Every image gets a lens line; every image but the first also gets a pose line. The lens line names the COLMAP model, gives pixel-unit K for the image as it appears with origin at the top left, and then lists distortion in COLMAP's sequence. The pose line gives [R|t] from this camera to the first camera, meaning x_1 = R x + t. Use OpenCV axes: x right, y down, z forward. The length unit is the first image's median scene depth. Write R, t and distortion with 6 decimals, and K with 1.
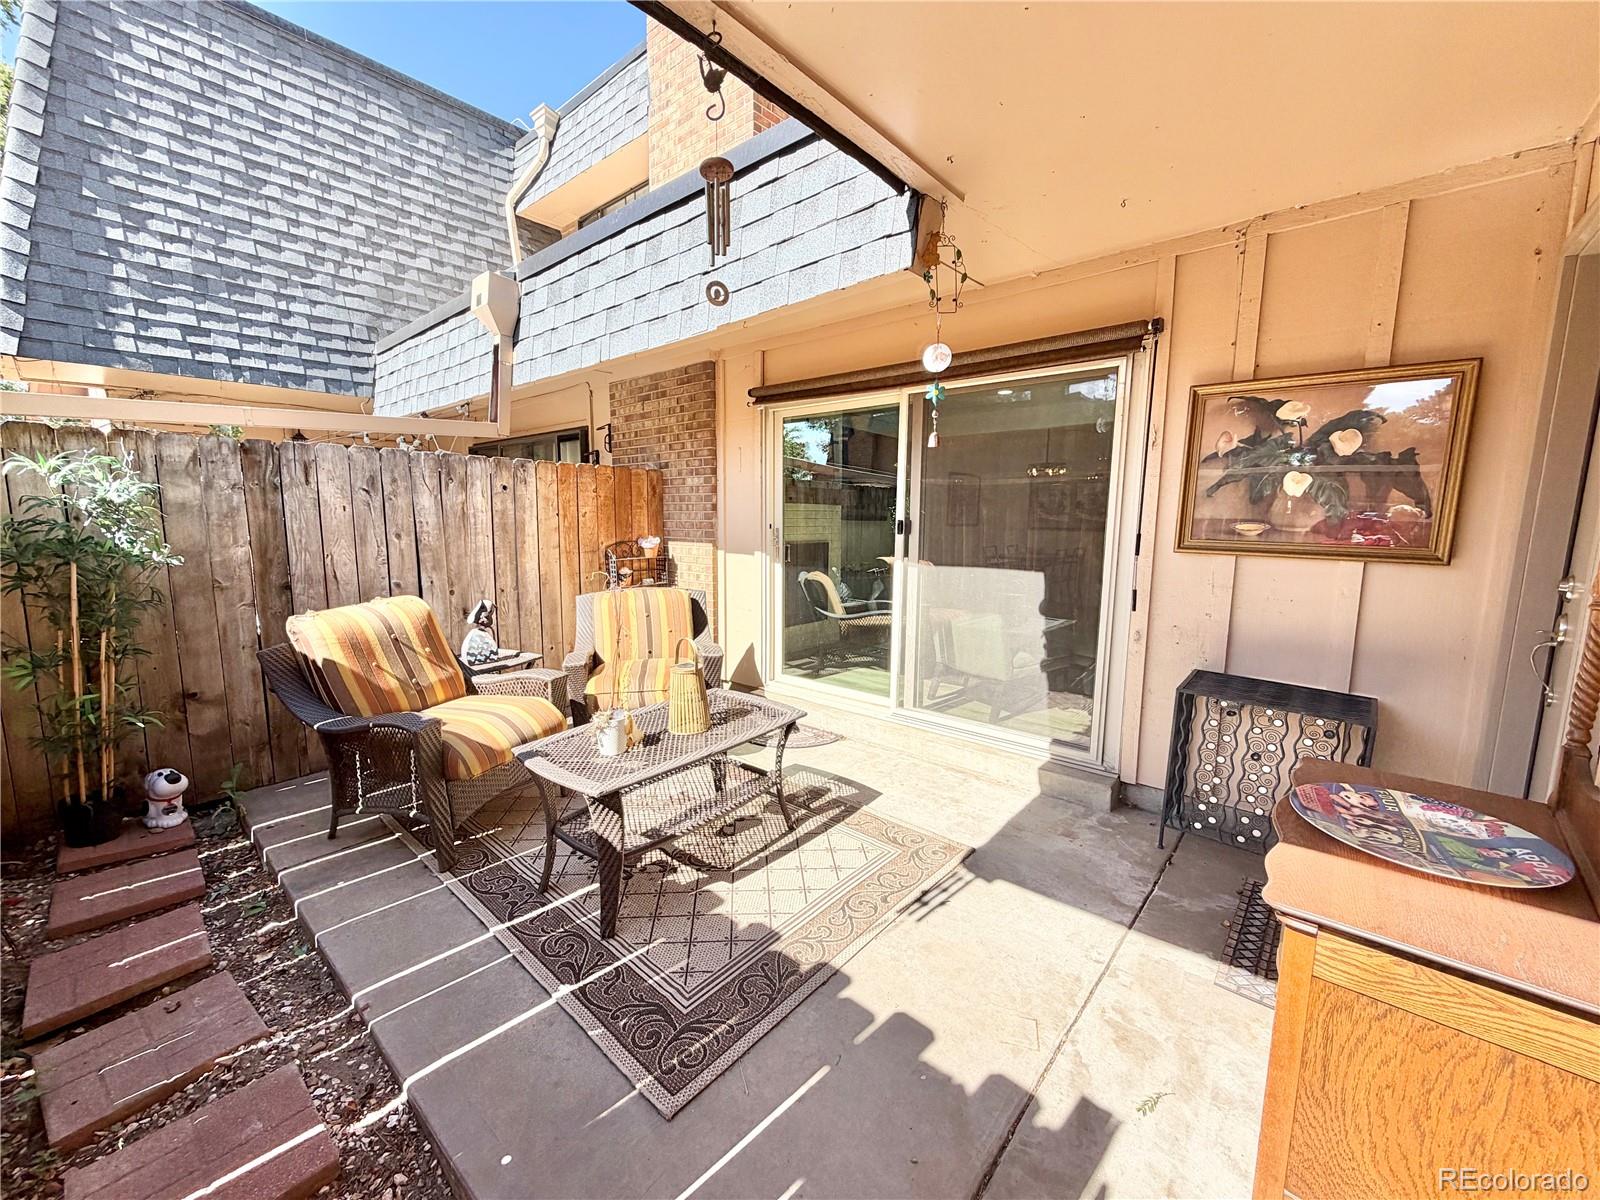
lens RADIAL K [[639.0, 0, 794.3], [0, 639.0, 601.1], [0, 0, 1]] dist [0.000822, 0.000217]
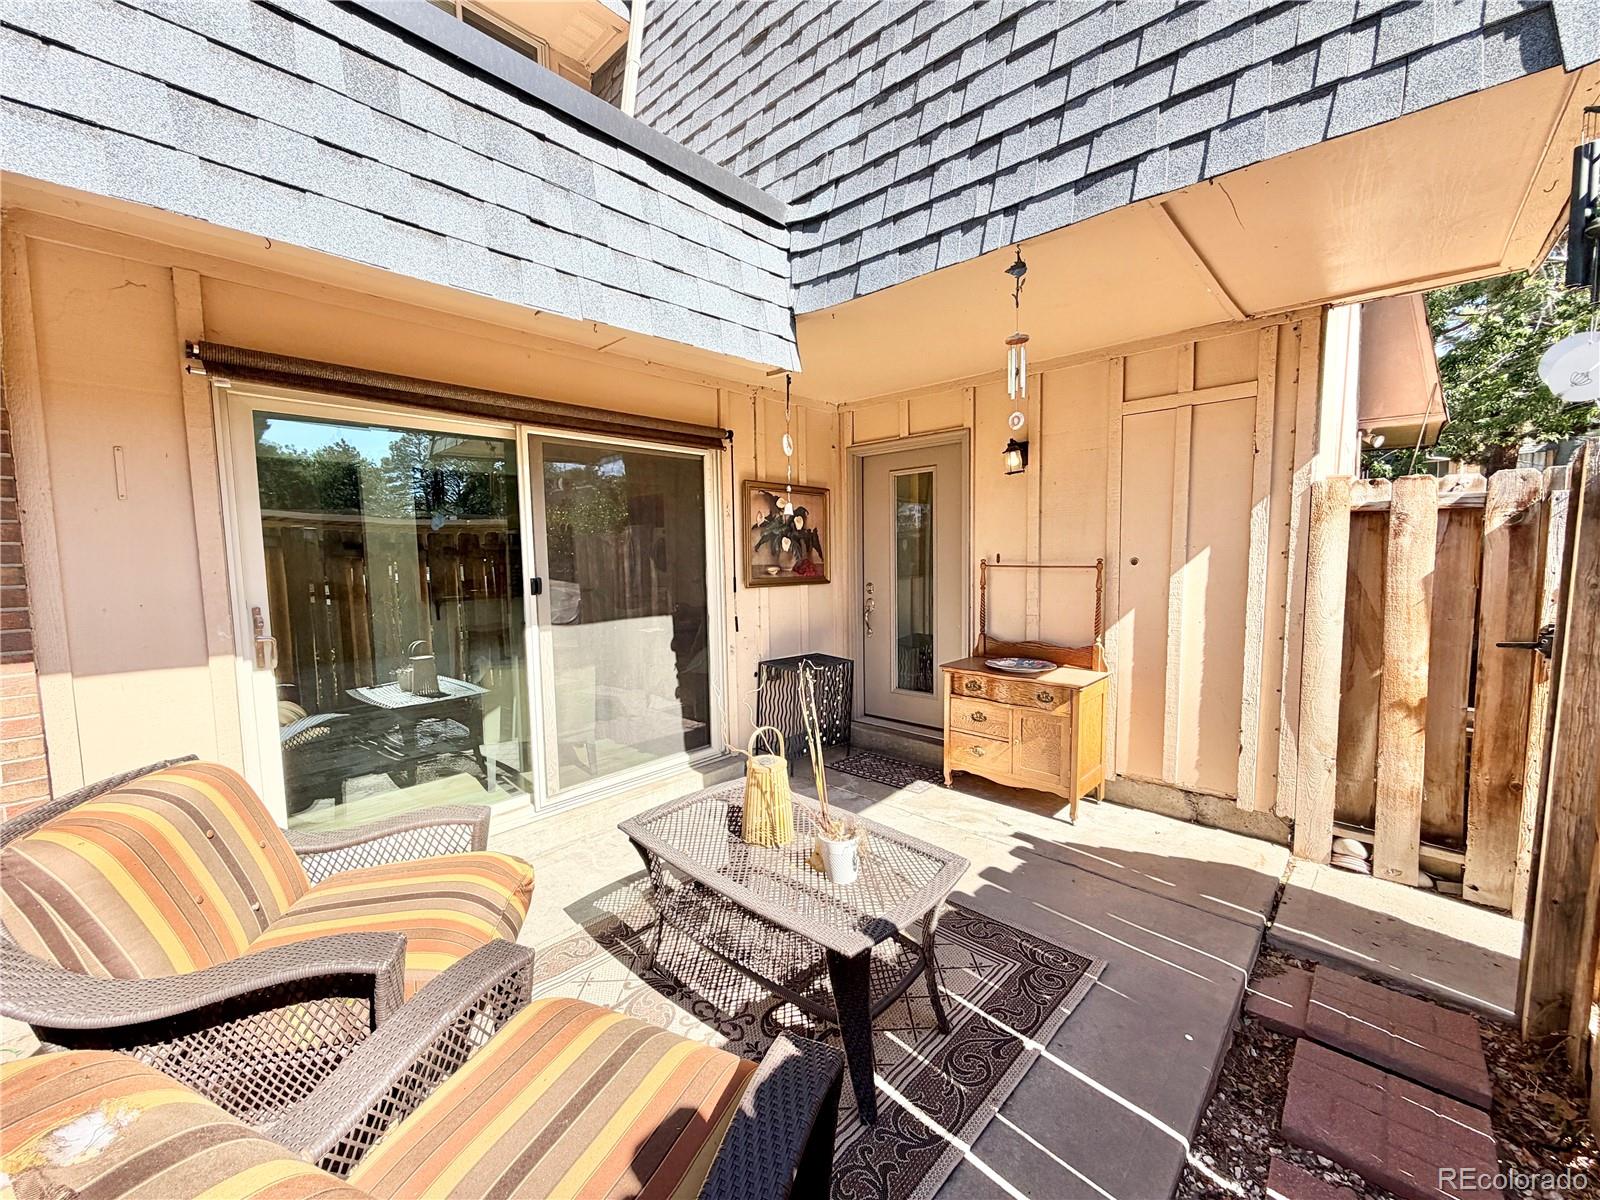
lens RADIAL K [[639.0, 0, 795.9], [0, 639.0, 603.8], [0, 0, 1]] dist [0.000822, 0.000217]
pose [[0.030077, -0.090714, 0.995423, -0.978790], [0.148601, 0.985212, 0.085294, -0.166098], [-0.988440, 0.145356, 0.043112, 0.908387]]
